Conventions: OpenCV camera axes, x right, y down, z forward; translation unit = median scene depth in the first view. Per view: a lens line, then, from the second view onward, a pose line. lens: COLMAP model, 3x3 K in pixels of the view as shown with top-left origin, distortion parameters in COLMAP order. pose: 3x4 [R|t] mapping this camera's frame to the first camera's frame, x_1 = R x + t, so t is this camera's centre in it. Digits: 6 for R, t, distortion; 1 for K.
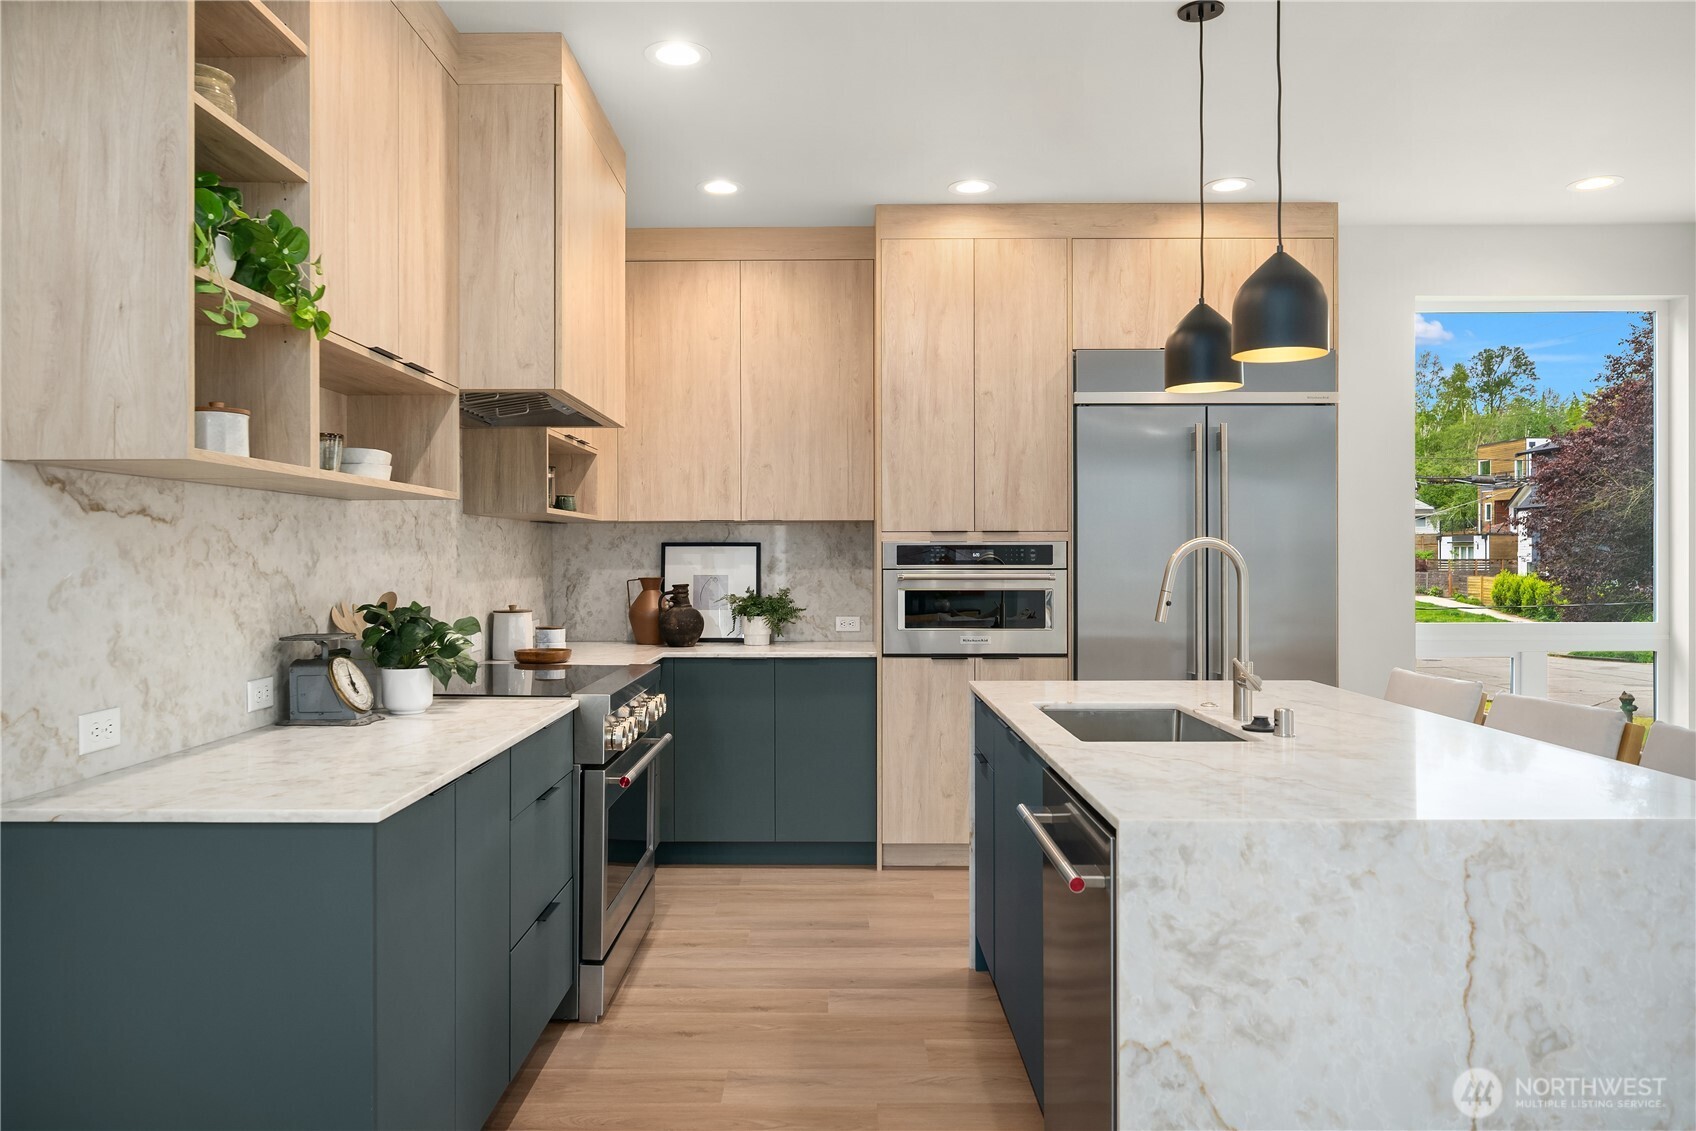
lens RADIAL K [[1174.2, 0, 836.3], [0, 1174.2, 557.4], [0, 0, 1]] dist [-0.005396, 0.003055]
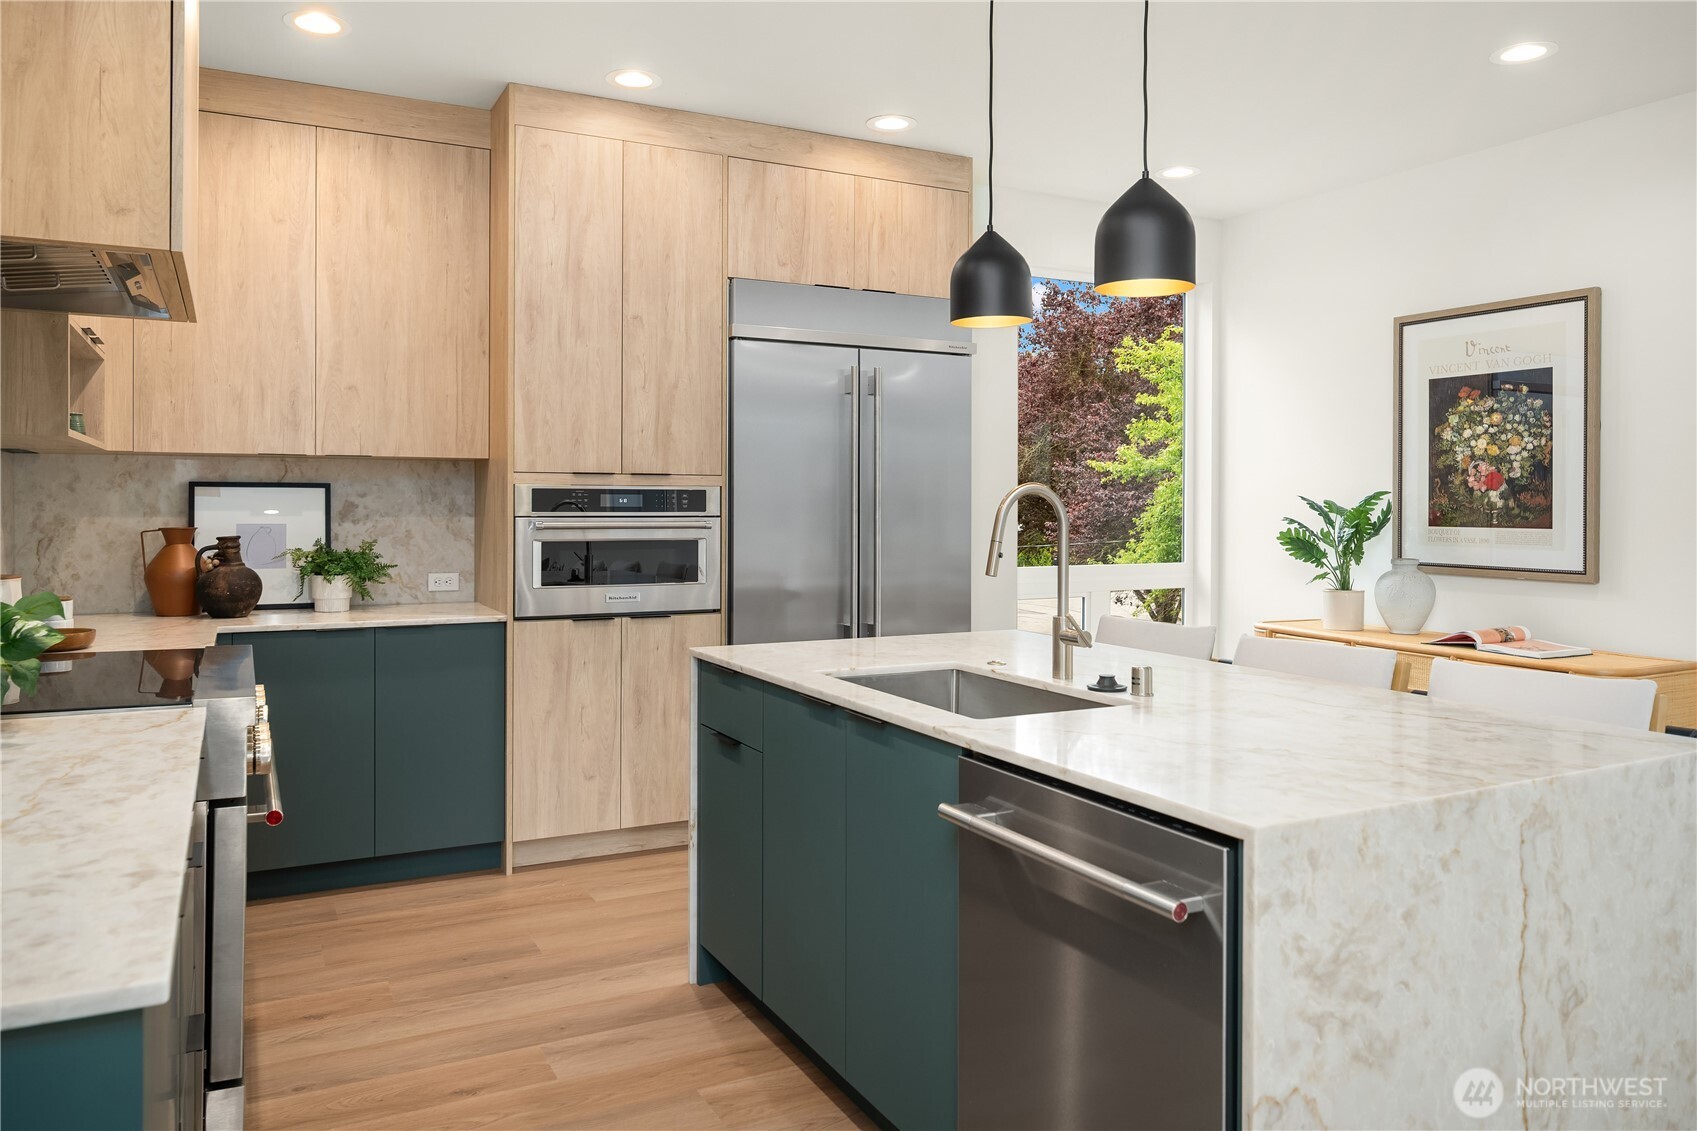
lens RADIAL K [[1174.9, 0, 881.9], [0, 1174.9, 508.3], [0, 0, 1]] dist [-0.005396, 0.003055]
pose [[0.885498, 0.003241, 0.464631, -0.125207], [-0.004926, 0.999985, 0.002412, 0.000777], [-0.464616, -0.004425, 0.885501, 0.138393]]
